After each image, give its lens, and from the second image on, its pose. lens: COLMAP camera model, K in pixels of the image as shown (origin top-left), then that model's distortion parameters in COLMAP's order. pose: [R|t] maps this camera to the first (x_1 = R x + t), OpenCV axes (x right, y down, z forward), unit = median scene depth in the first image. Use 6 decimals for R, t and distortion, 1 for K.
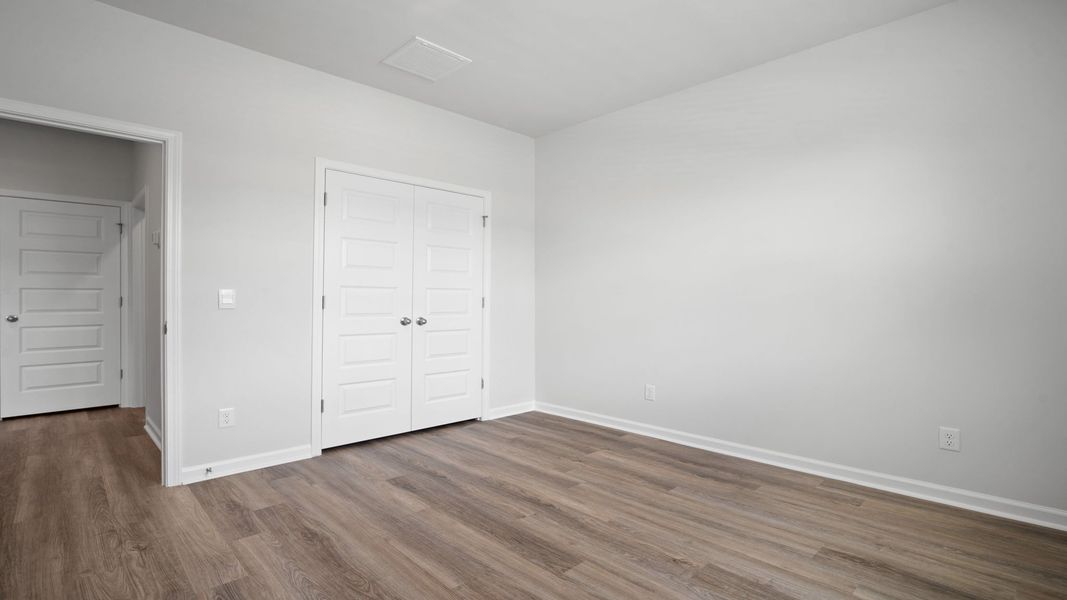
lens RADIAL K [[479.9, 0, 532.2], [0, 479.9, 302.0], [0, 0, 1]] dist [-0.012665, 0.003311]
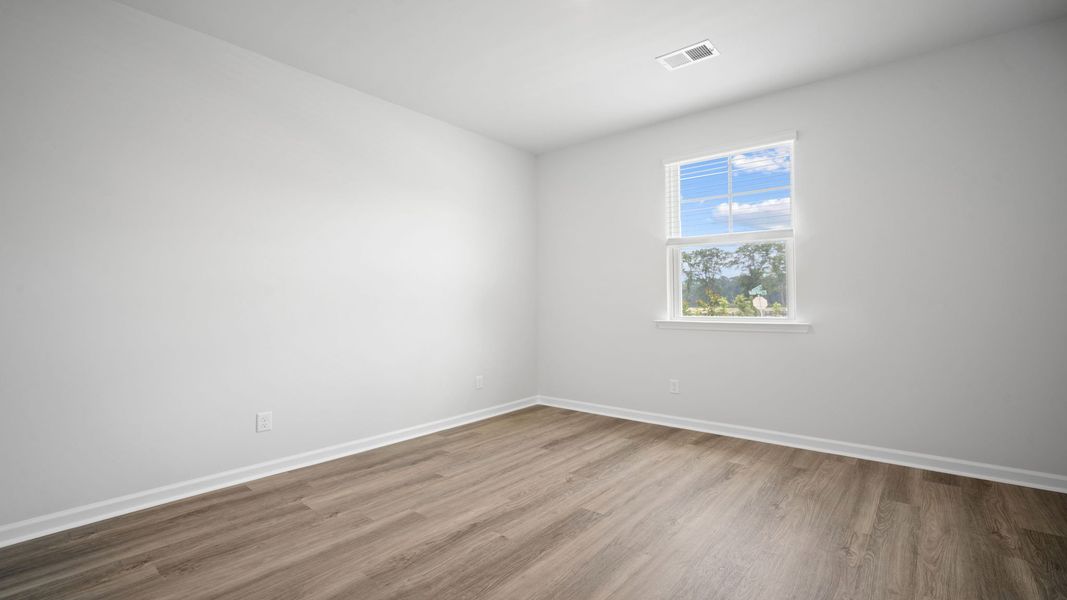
lens RADIAL K [[502.6, 0, 529.1], [0, 502.6, 299.7], [0, 0, 1]] dist [-0.003729, -0.000322]
pose [[-0.109397, 0.005053, 0.993985, -0.907213], [0.011993, 0.999921, -0.003763, 0.002207], [-0.993926, 0.011510, -0.109449, 0.977569]]
